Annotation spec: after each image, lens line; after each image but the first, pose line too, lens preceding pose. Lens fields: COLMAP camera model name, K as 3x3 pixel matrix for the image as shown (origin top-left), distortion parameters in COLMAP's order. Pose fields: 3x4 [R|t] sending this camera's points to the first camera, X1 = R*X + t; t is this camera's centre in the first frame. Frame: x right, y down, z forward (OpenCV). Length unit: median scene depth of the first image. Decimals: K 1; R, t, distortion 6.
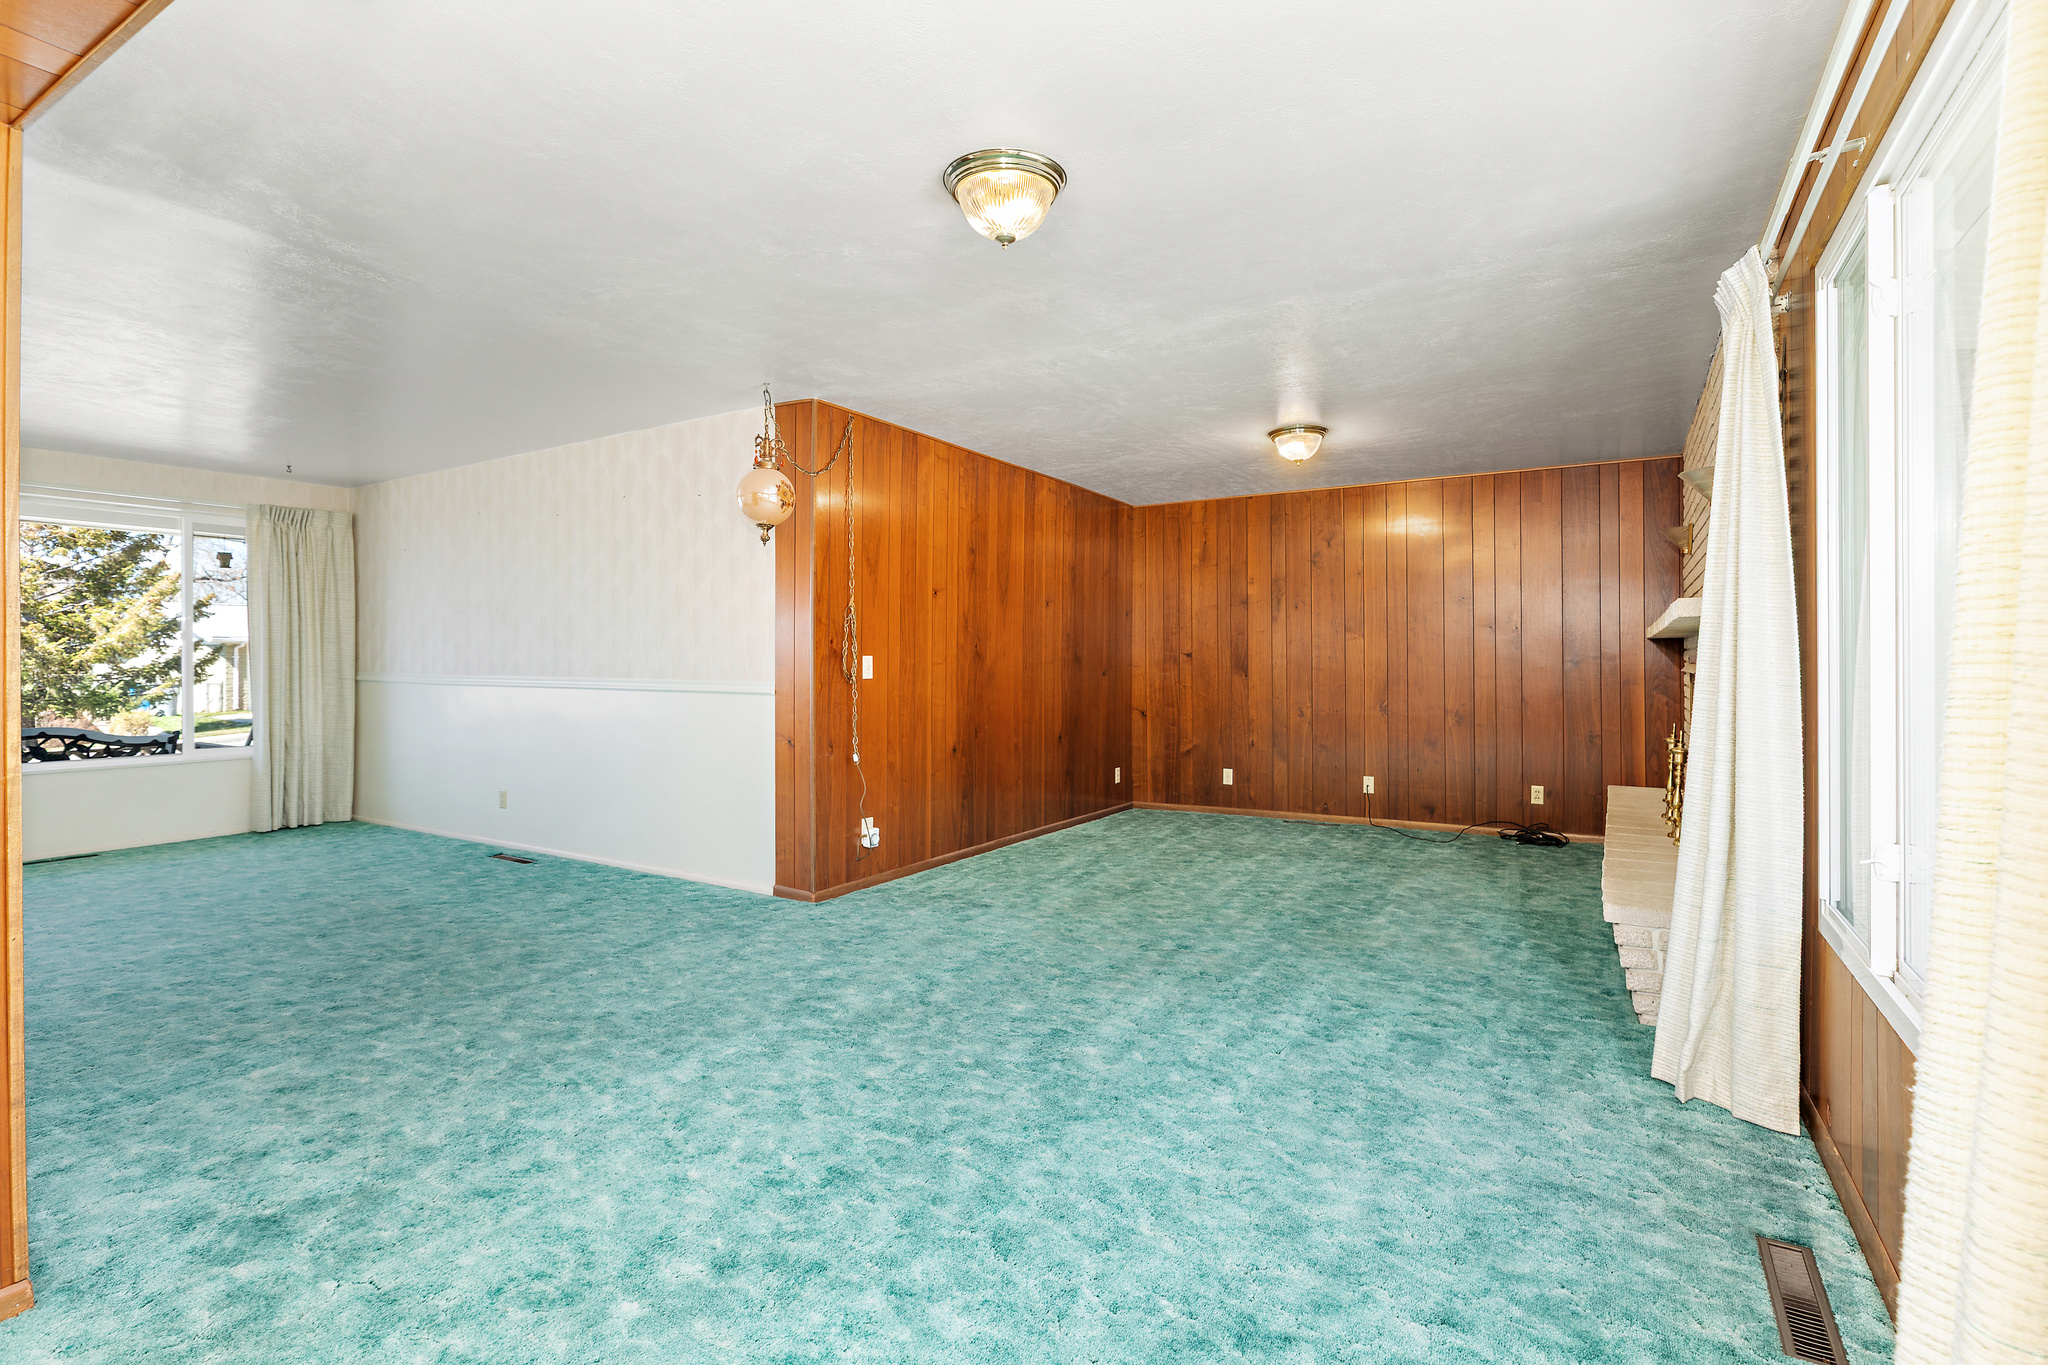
lens RADIAL K [[970.9, 0, 1039.0], [0, 970.9, 667.2], [0, 0, 1]] dist [-0.004368, 0.000677]
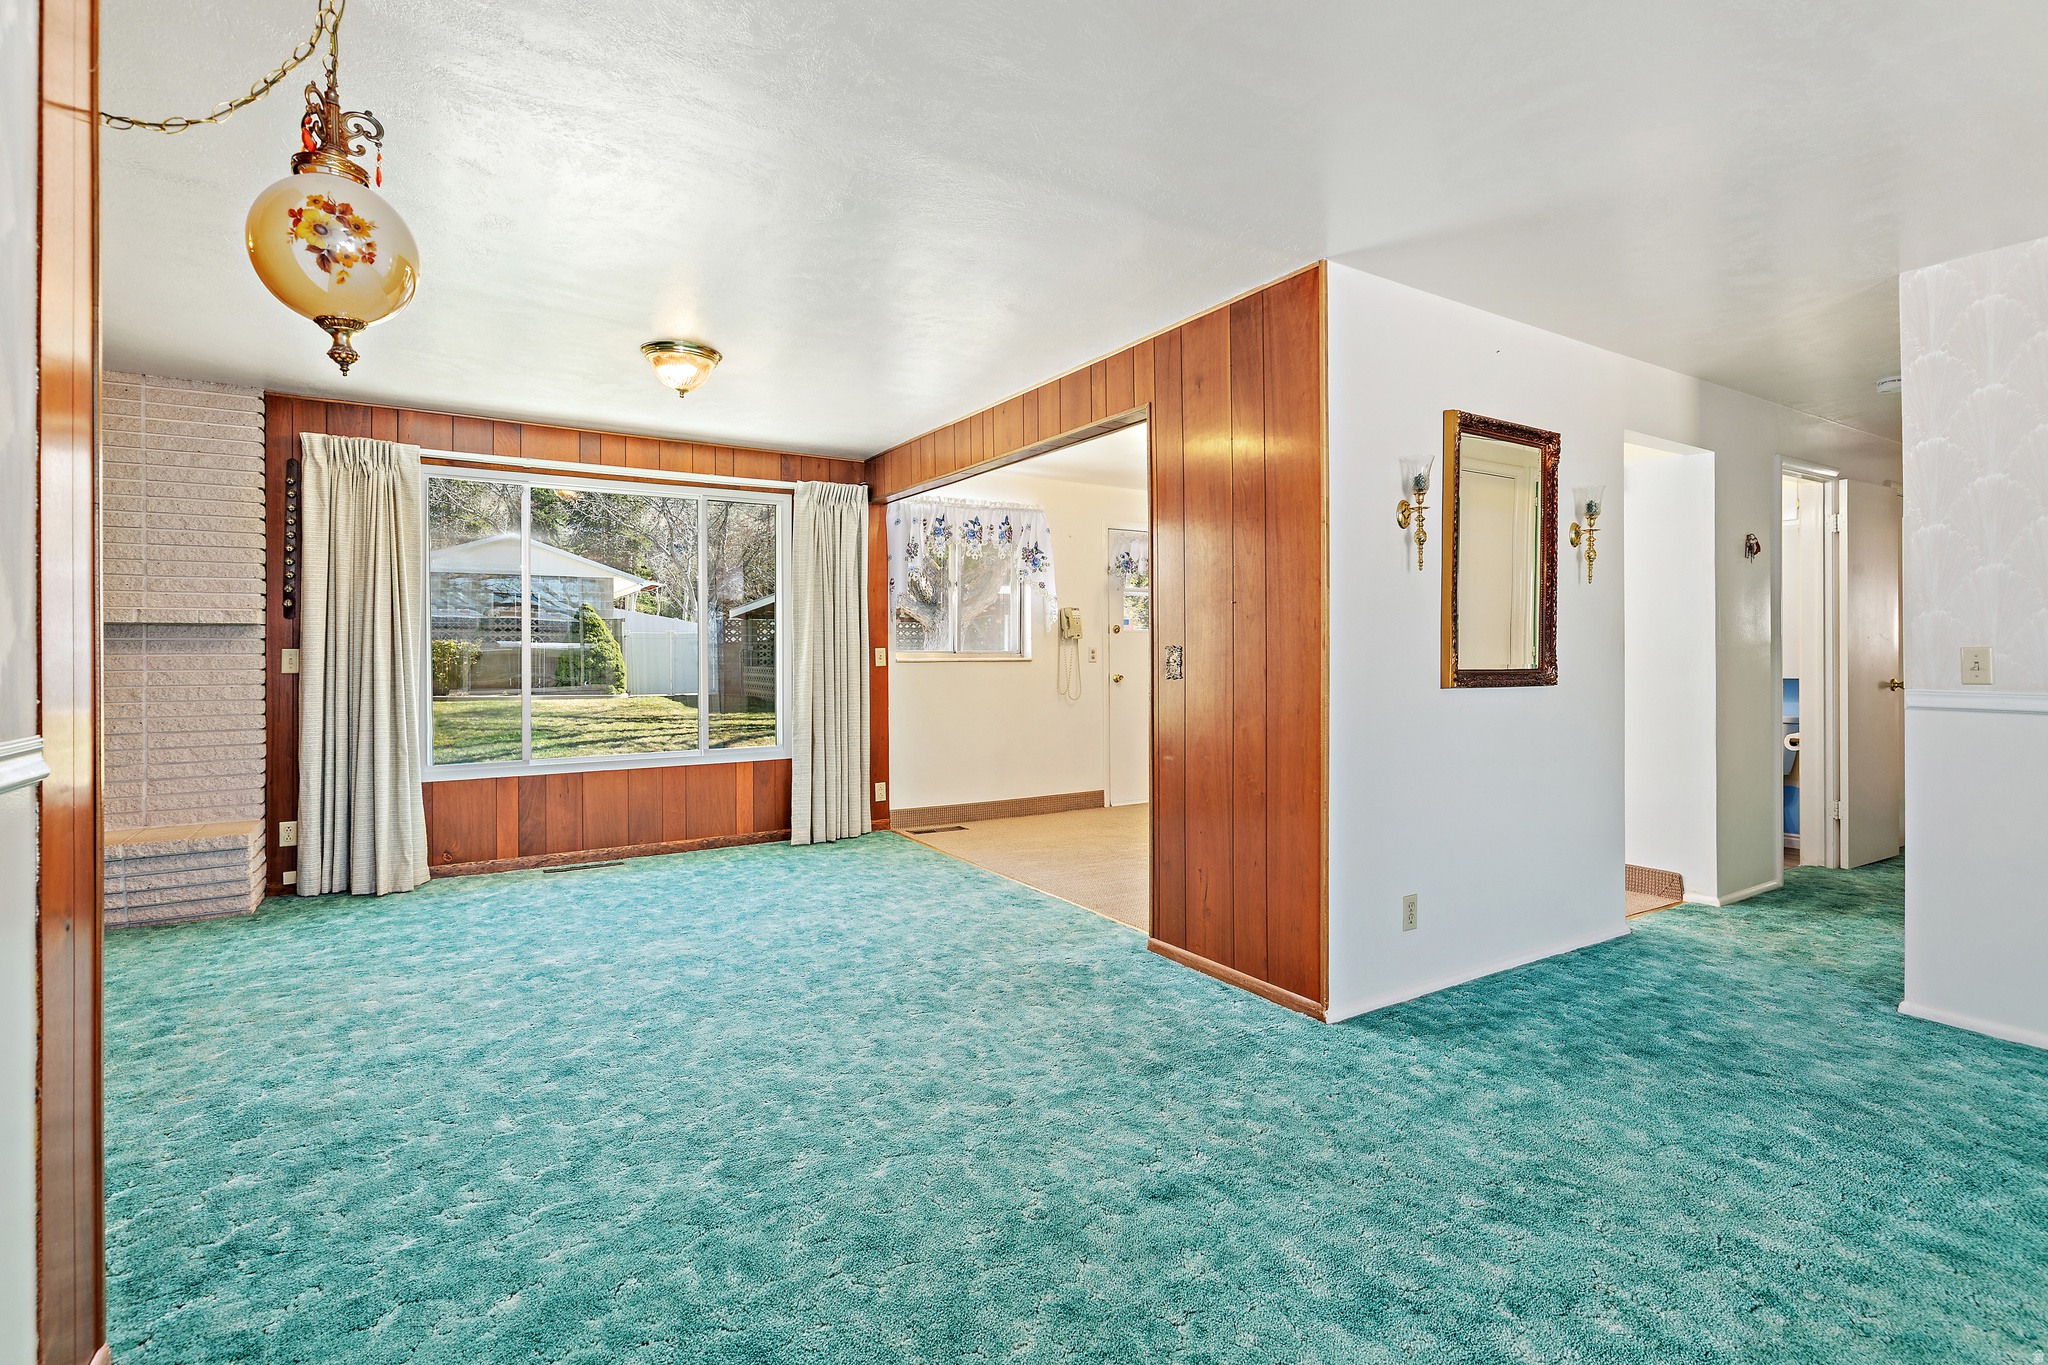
lens RADIAL K [[970.9, 0, 1045.5], [0, 970.9, 639.1], [0, 0, 1]] dist [-0.004368, 0.000677]
pose [[-0.895678, 0.005199, 0.444673, -0.665272], [0.006116, 0.999981, 0.000627, -0.013978], [-0.444662, 0.003281, -0.895693, 1.123725]]
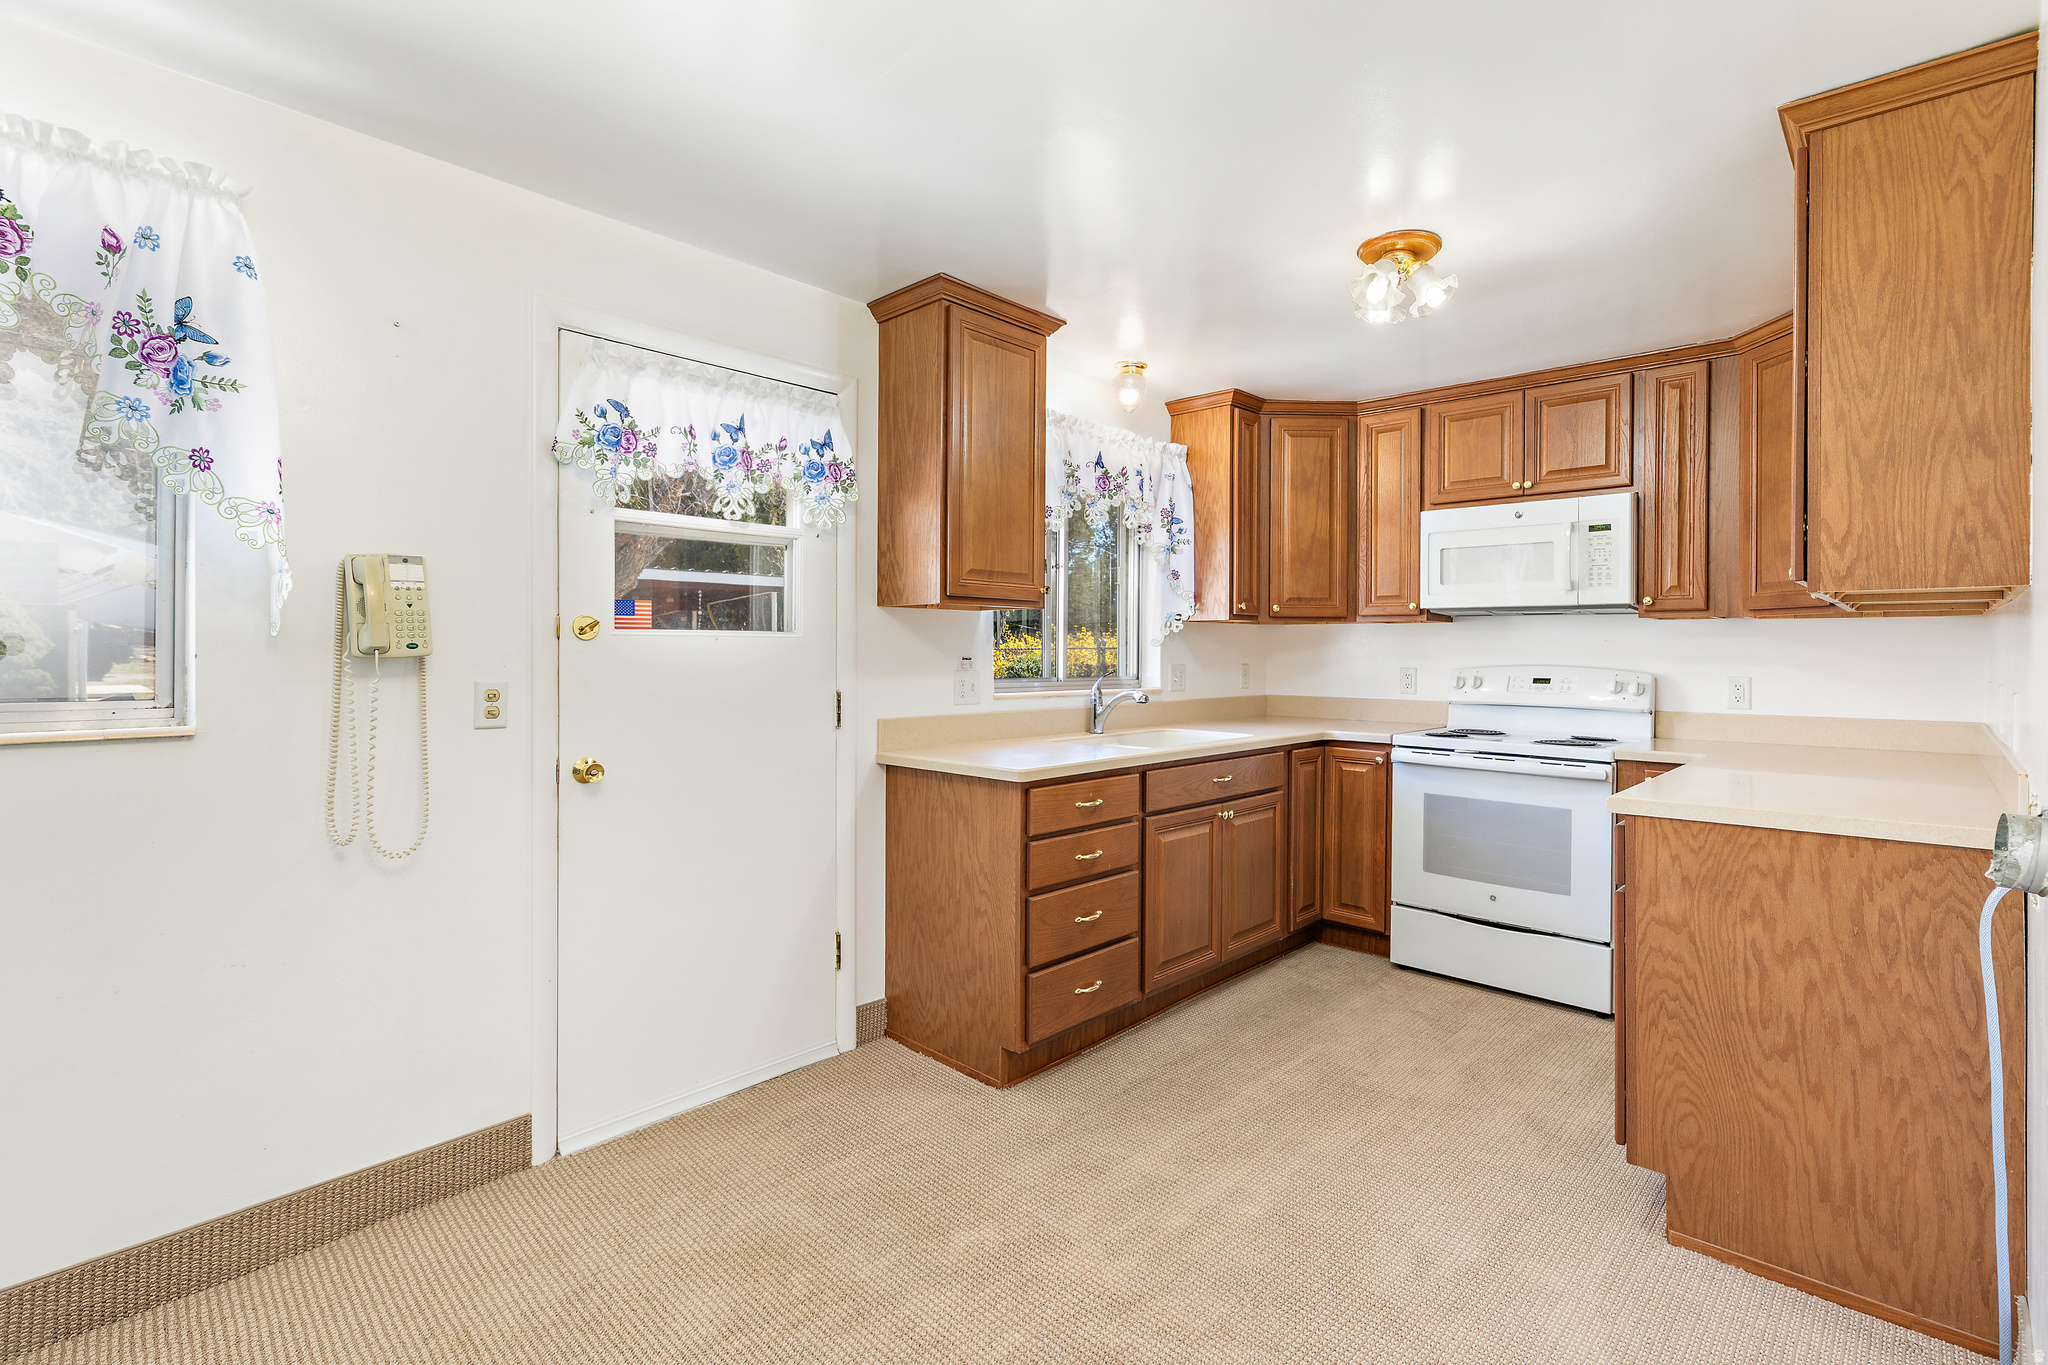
lens RADIAL K [[953.3, 0, 1047.7], [0, 953.3, 646.7], [0, 0, 1]] dist [0.007432, -0.000957]
pose [[-0.980276, -0.003970, 0.197595, -0.429479], [-0.002563, 0.999969, 0.007380, -0.022059], [-0.197619, 0.006728, -0.980256, 0.155674]]
